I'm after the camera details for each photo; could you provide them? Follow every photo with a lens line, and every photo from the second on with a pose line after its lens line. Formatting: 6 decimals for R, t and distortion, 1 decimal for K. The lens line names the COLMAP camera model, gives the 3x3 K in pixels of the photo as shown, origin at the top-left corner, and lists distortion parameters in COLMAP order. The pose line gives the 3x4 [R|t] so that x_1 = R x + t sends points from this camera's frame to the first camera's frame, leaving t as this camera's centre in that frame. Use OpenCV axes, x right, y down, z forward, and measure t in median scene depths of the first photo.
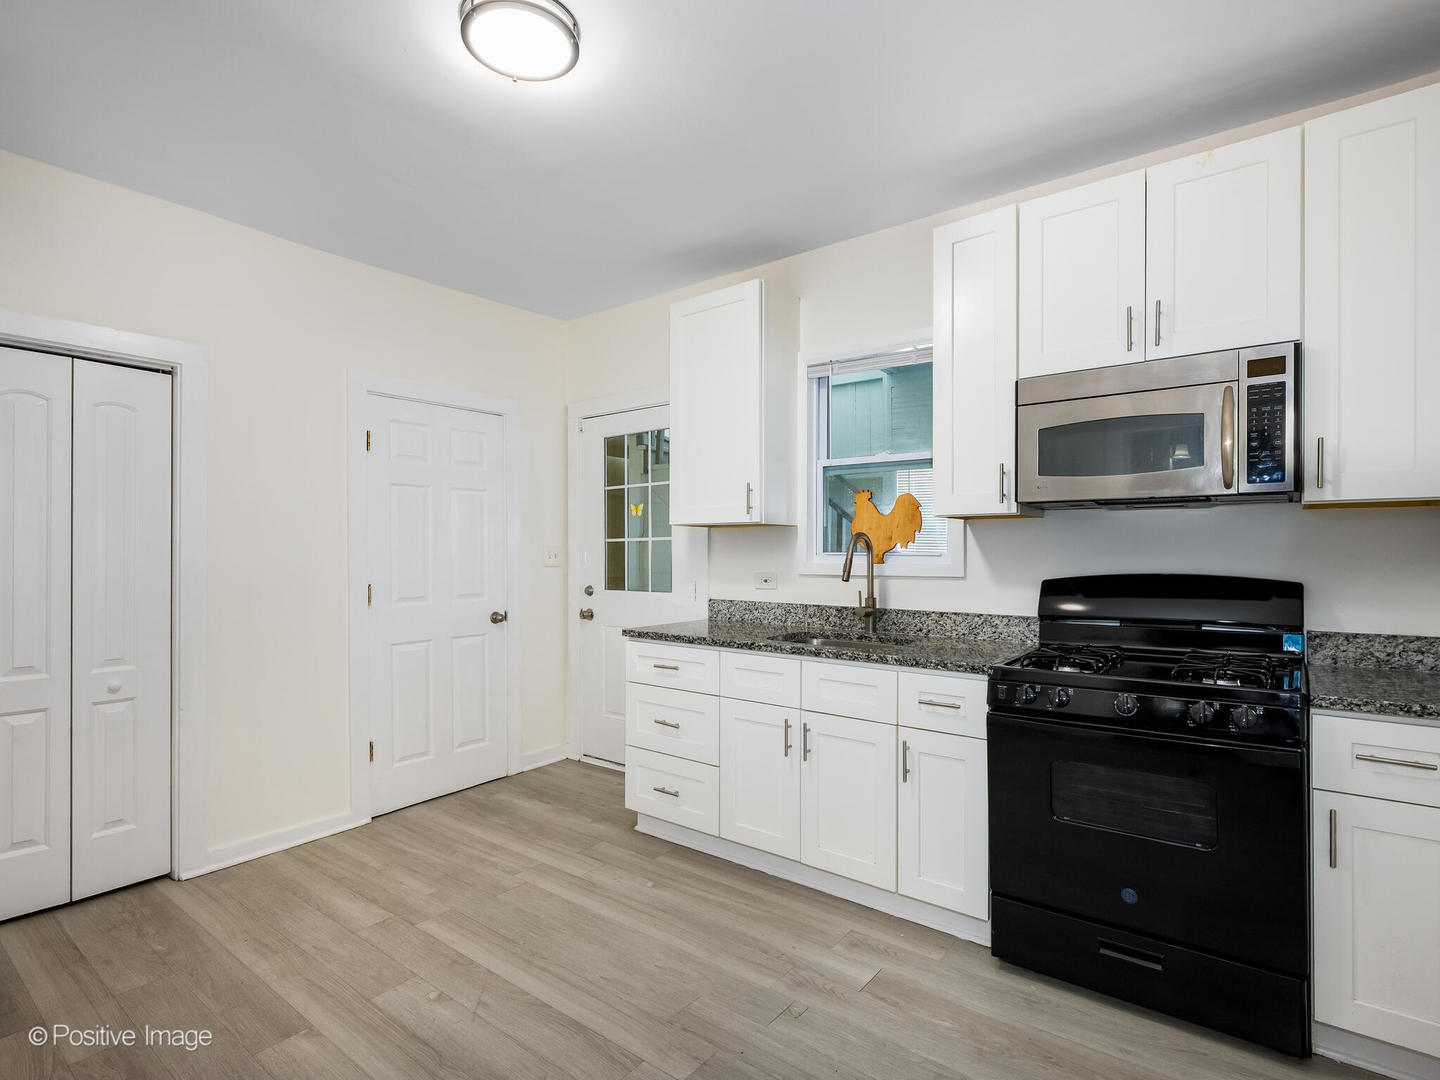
lens RADIAL K [[721.7, 0, 720.0], [0, 721.7, 540.0], [0, 0, 1]] dist [0.001115, -0.000495]
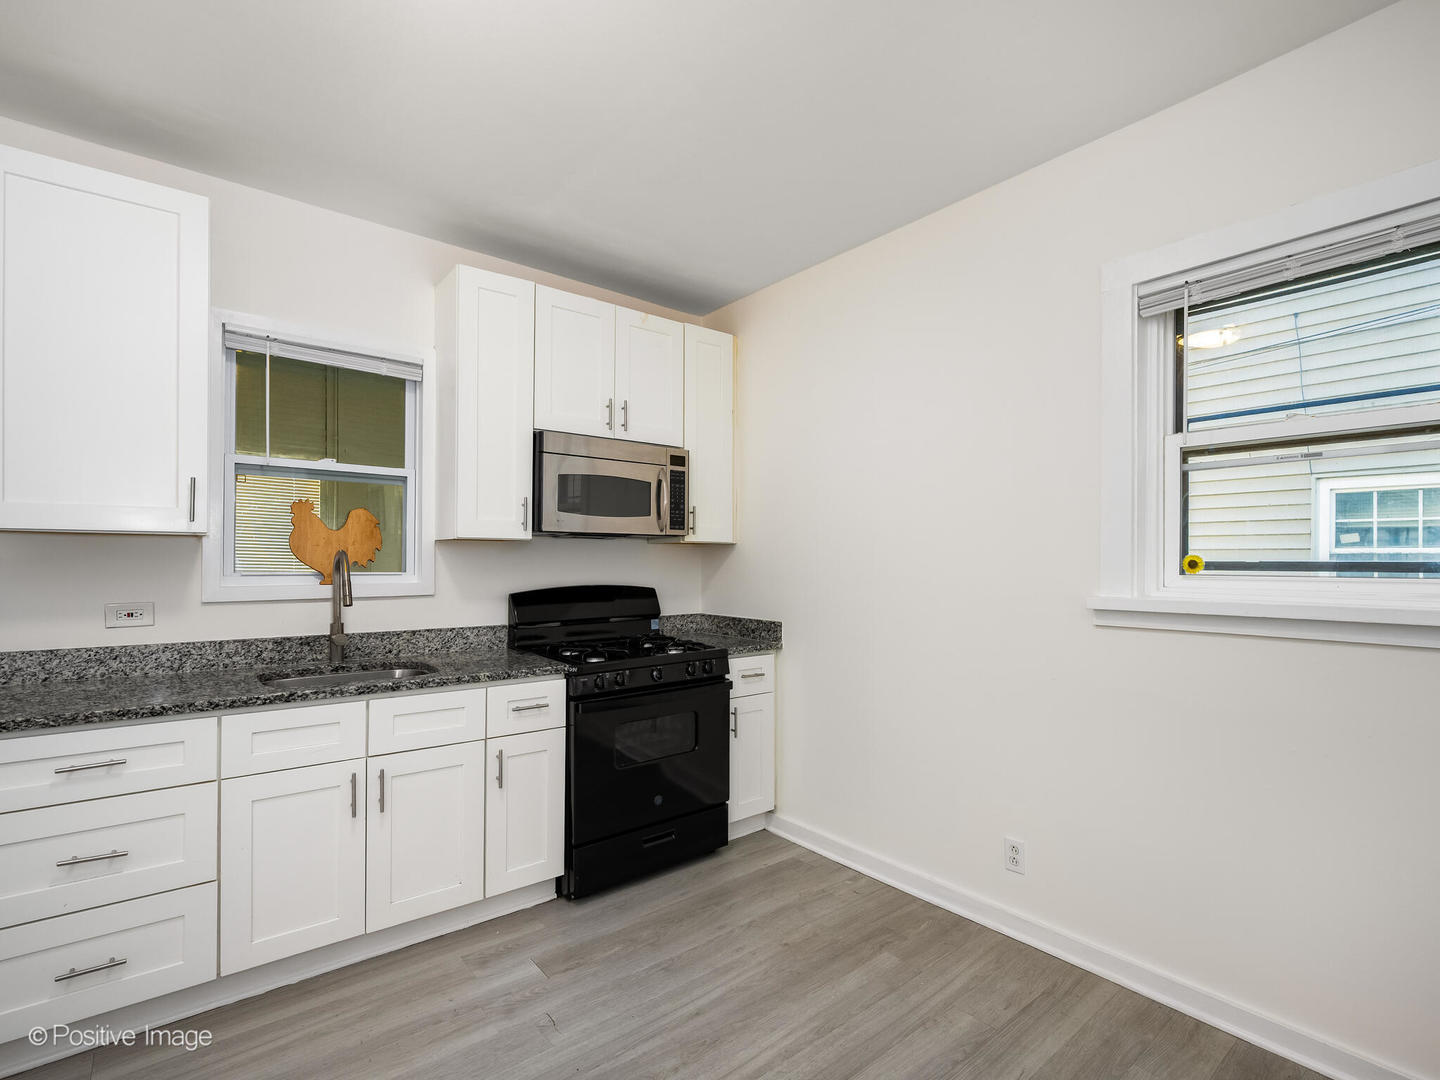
lens RADIAL K [[706.2, 0, 720.0], [0, 706.2, 540.0], [0, 0, 1]] dist [-0.001672, -0.000113]
pose [[0.225598, 0.025030, 0.973899, -0.640714], [-0.020893, 0.999564, -0.020850, -0.017416], [-0.973996, -0.015644, 0.226023, 0.410321]]
